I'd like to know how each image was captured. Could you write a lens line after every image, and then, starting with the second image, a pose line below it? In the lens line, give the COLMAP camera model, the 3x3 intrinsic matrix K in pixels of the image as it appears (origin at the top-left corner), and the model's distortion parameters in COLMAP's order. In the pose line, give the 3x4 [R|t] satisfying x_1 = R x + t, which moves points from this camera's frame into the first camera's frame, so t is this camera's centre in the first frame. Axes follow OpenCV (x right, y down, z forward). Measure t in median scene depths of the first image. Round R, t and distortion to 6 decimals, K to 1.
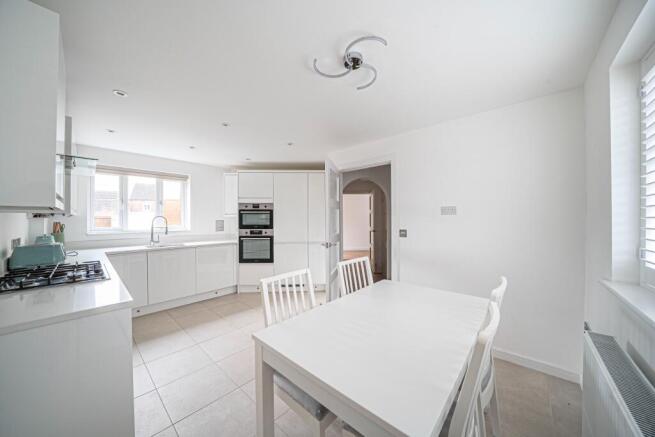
lens RADIAL K [[223.2, 0, 319.3], [0, 223.2, 219.3], [0, 0, 1]] dist [-0.008339, 0.000124]
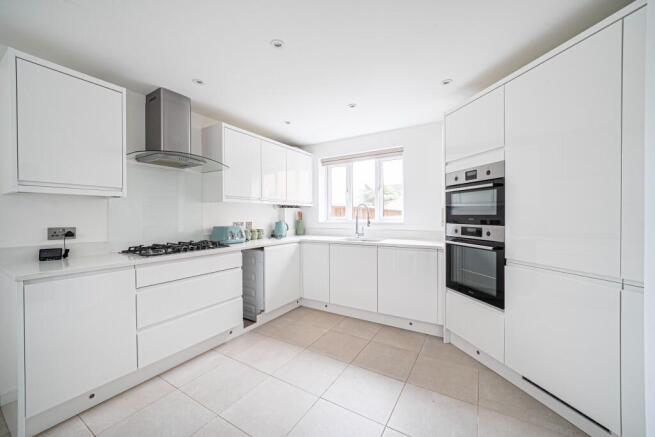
lens RADIAL K [[256.3, 0, 328.5], [0, 256.3, 219.4], [0, 0, 1]] dist [-0.001775, -0.000038]
pose [[0.205475, 0.017952, -0.978498, 0.178713], [0.005392, 0.999796, 0.019475, 0.021683], [0.978648, -0.009277, 0.205336, 0.600430]]
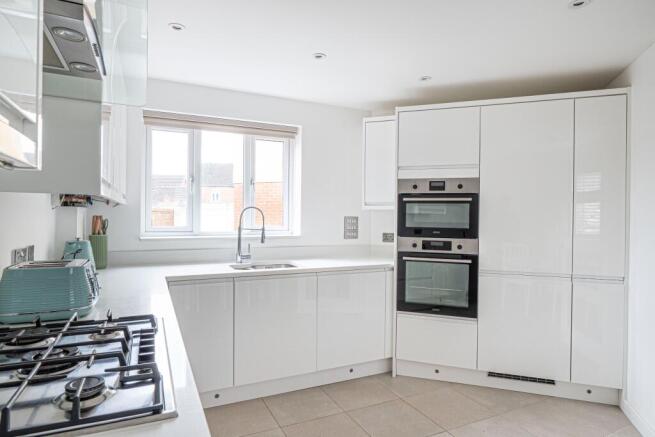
lens RADIAL K [[378.0, 0, 328.4], [0, 378.0, 221.0], [0, 0, 1]] dist [0.007768, -0.001350]
pose [[0.933171, 0.017684, -0.358998, -0.215585], [-0.014282, 0.999824, 0.012127, 0.004658], [0.359149, -0.006189, 0.933260, 0.225352]]
